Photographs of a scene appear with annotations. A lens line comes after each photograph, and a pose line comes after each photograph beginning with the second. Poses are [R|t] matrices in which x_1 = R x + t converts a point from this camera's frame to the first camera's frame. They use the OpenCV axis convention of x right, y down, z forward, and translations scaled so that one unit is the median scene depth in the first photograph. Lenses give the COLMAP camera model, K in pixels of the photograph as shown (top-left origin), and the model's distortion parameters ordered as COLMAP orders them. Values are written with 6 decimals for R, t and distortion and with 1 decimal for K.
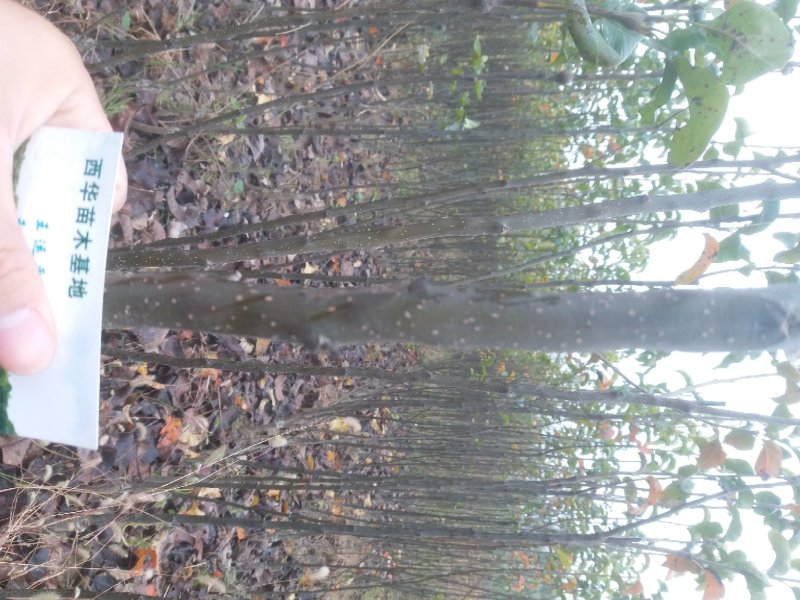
lens RADIAL K [[674.0, 0, 400.0], [0, 674.0, 300.0], [0, 0, 1]] dist [0.093240, -0.166353]
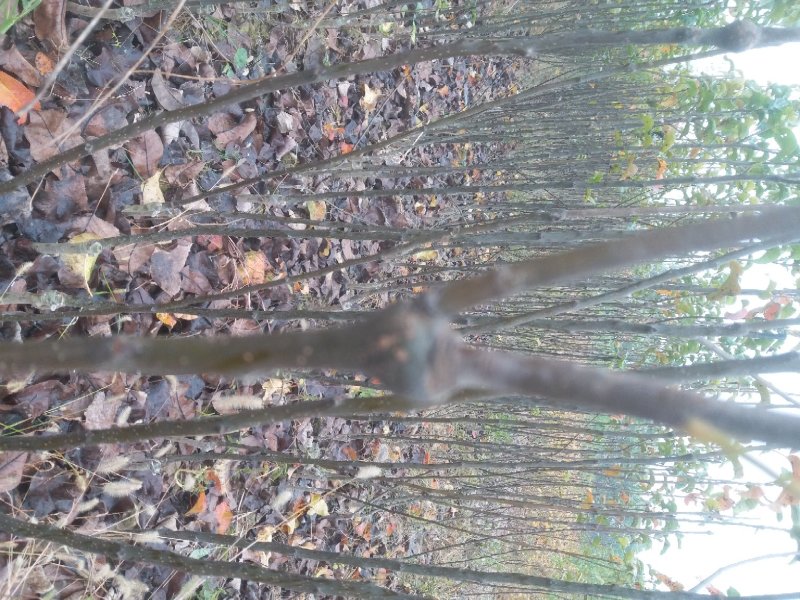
lens RADIAL K [[675.9, 0, 400.0], [0, 675.9, 300.0], [0, 0, 1]] dist [0.139604, -0.177862]
pose [[0.986814, -0.025551, -0.159828, 0.038383], [0.081091, 0.932640, 0.351577, -0.138536], [0.140079, -0.359902, 0.922414, 0.187064]]
